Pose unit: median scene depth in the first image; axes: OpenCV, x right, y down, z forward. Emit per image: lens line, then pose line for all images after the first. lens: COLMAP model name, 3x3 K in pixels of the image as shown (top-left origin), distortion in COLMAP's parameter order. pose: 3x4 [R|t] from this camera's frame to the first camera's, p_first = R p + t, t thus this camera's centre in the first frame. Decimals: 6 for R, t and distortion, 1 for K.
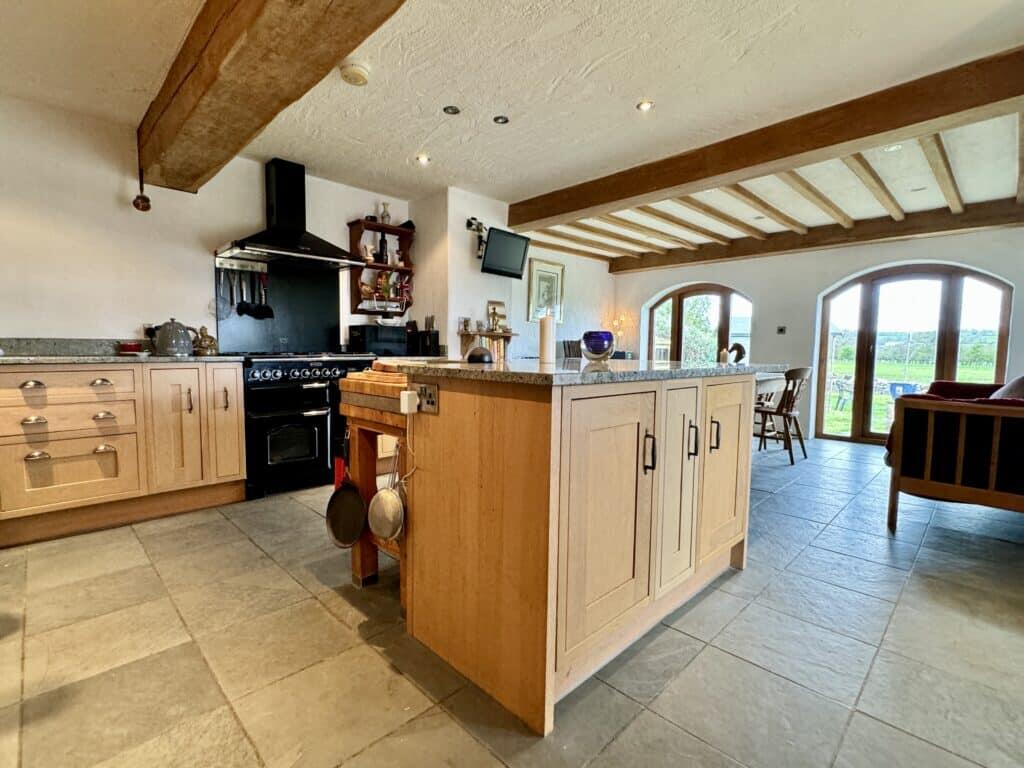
lens RADIAL K [[482.5, 0, 512.0], [0, 482.5, 382.8], [0, 0, 1]] dist [-0.000174, 0.000936]
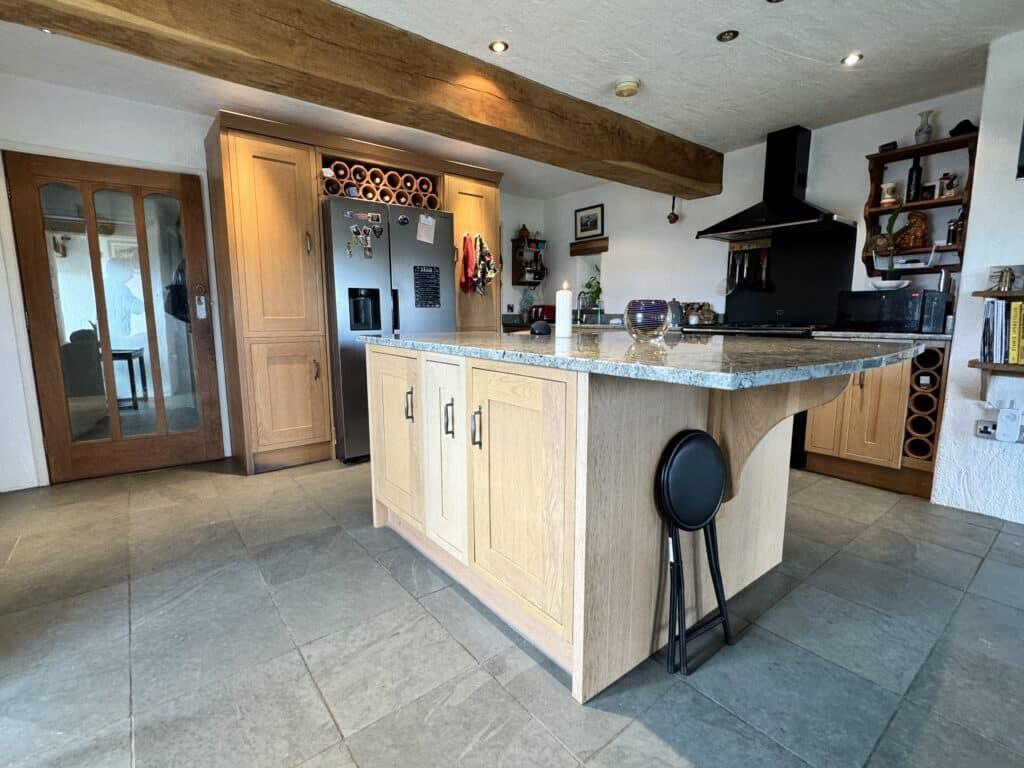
lens RADIAL K [[482.5, 0, 509.3], [0, 482.5, 383.3], [0, 0, 1]] dist [-0.000174, 0.000936]
pose [[-0.114999, 0.133736, -0.984322, 0.427439], [-0.071961, 0.987171, 0.142530, -0.031640], [0.990756, 0.087223, -0.103900, 0.395549]]
